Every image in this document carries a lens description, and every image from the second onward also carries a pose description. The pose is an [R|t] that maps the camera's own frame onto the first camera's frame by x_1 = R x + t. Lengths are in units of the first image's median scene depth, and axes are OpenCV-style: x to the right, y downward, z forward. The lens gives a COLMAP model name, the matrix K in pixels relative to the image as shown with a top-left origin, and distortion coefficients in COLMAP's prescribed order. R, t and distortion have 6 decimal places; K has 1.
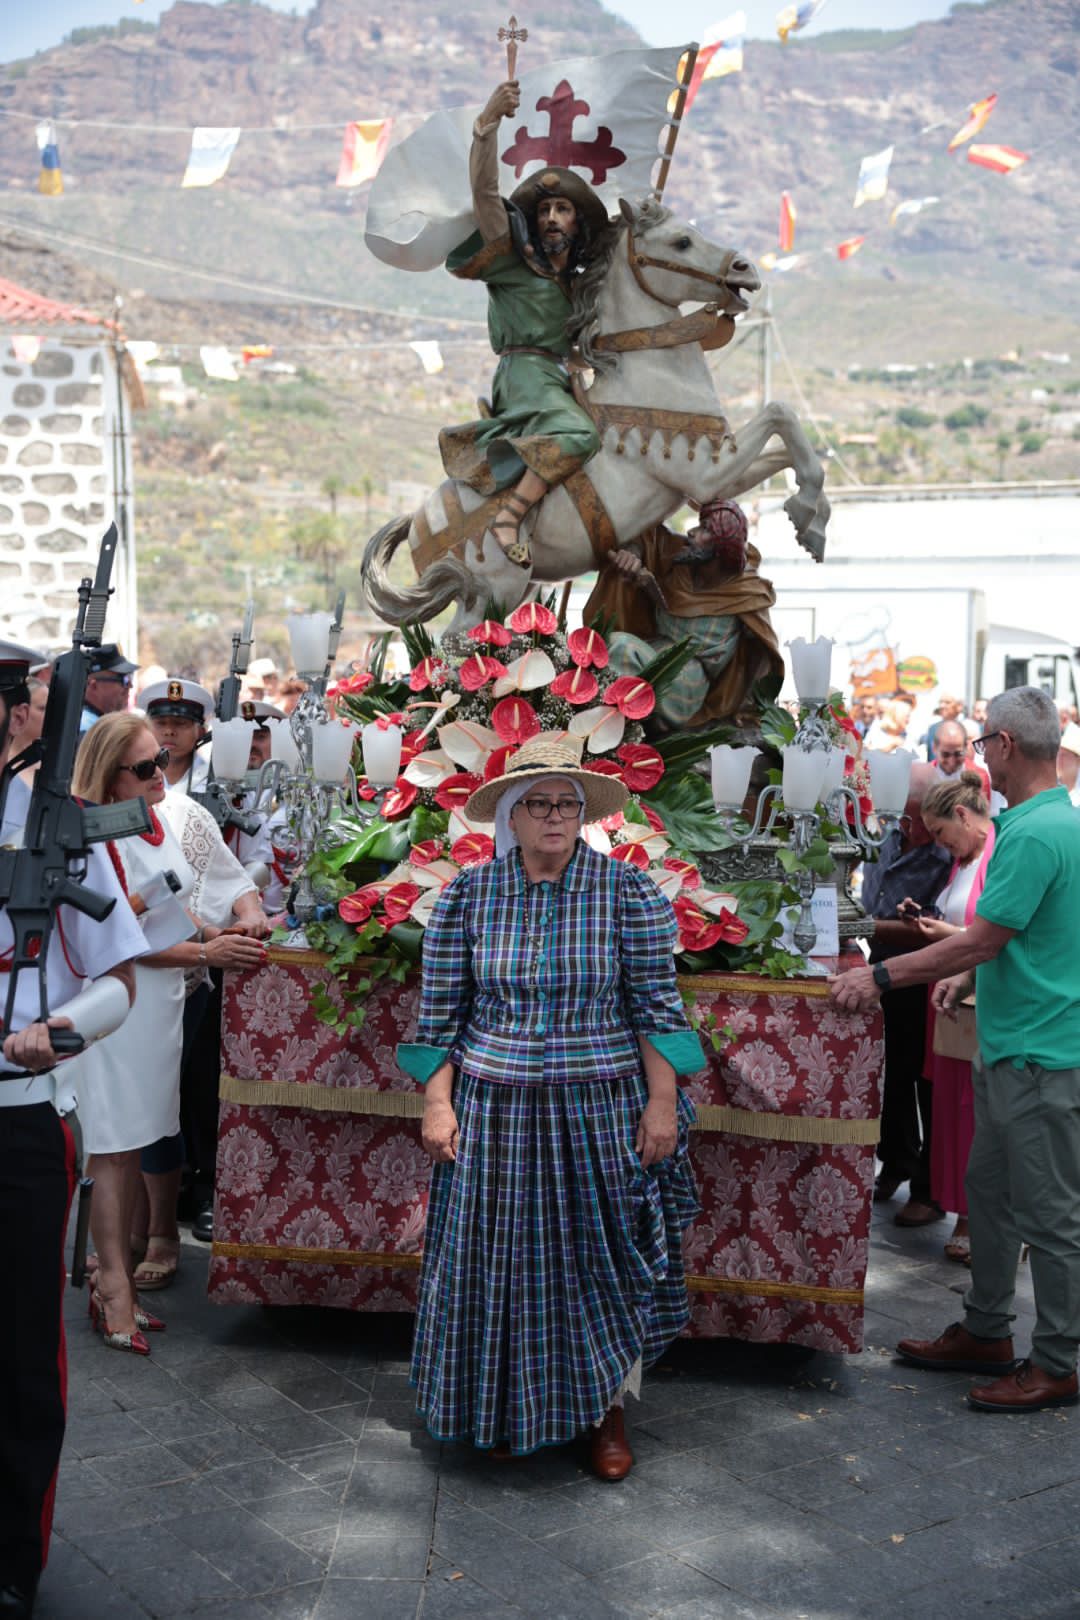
lens RADIAL K [[2027.8, 0, 537.1], [0, 2027.8, 783.2], [0, 0, 1]] dist [0.102409, 0.031474]
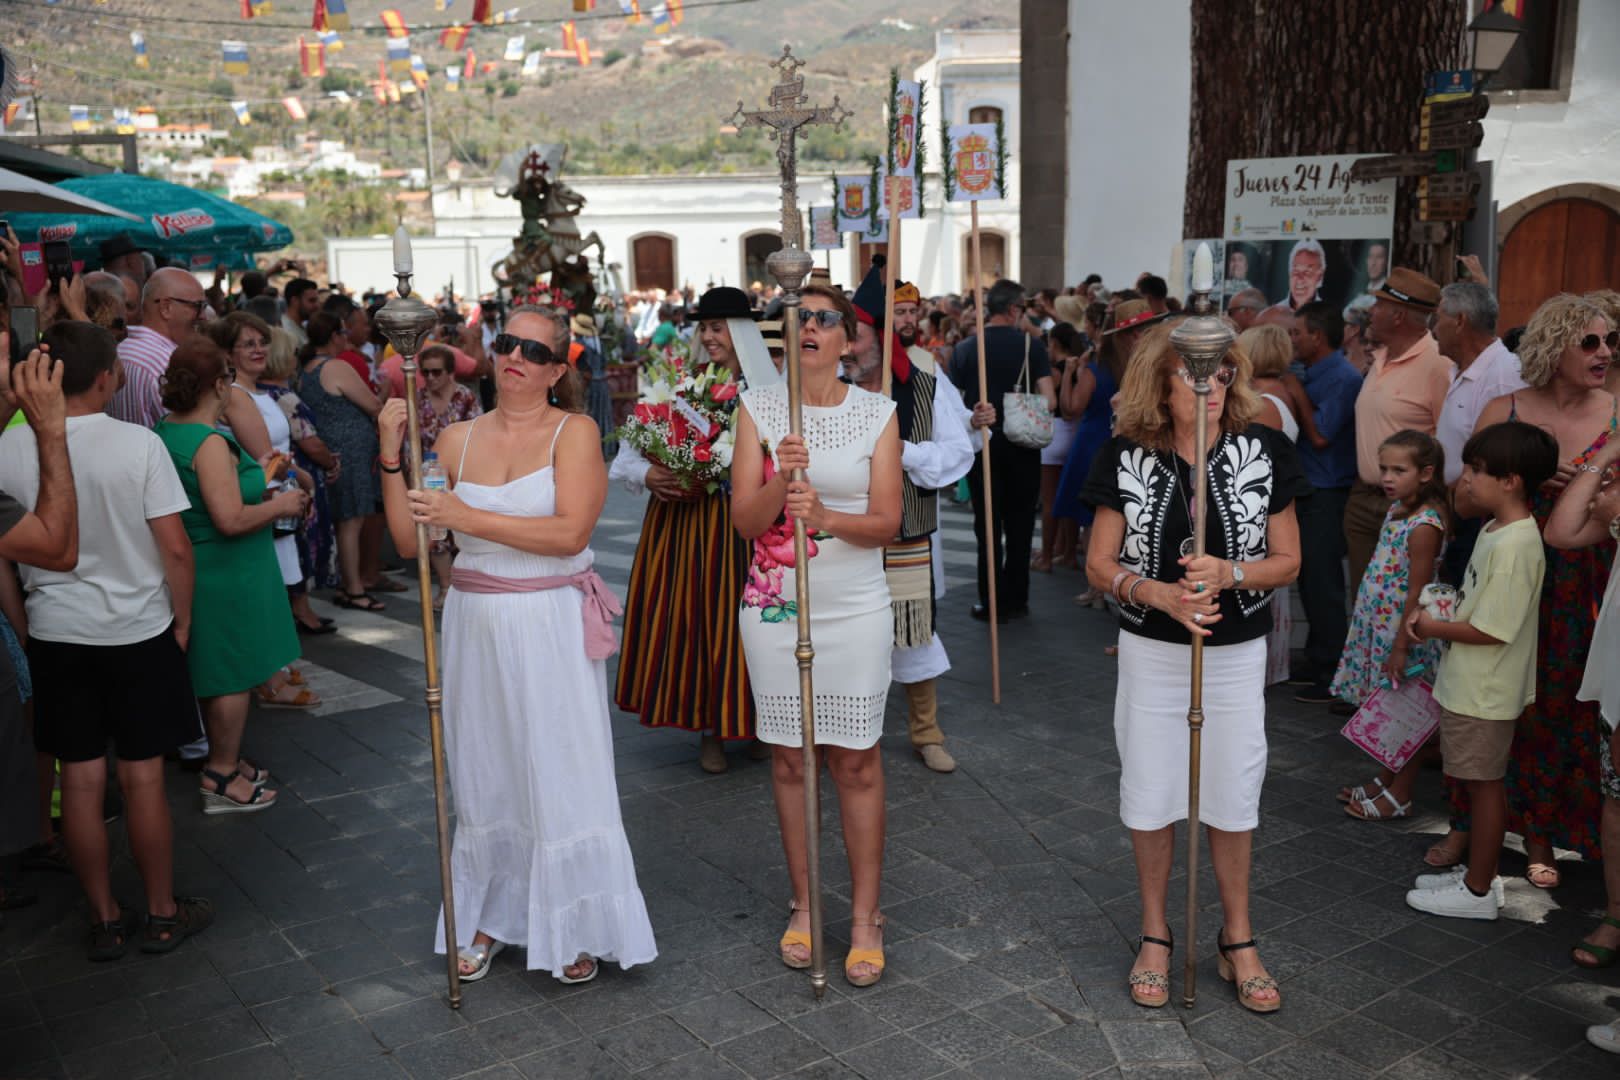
lens RADIAL K [[2027.8, 0, 810.0], [0, 2027.8, 540.0], [0, 0, 1]] dist [0.102409, 0.031474]
pose [[0.917473, -0.088075, 0.387925, -1.113504], [0.053343, 0.993614, 0.099431, 0.049220], [-0.394205, -0.070532, 0.916312, -2.941528]]
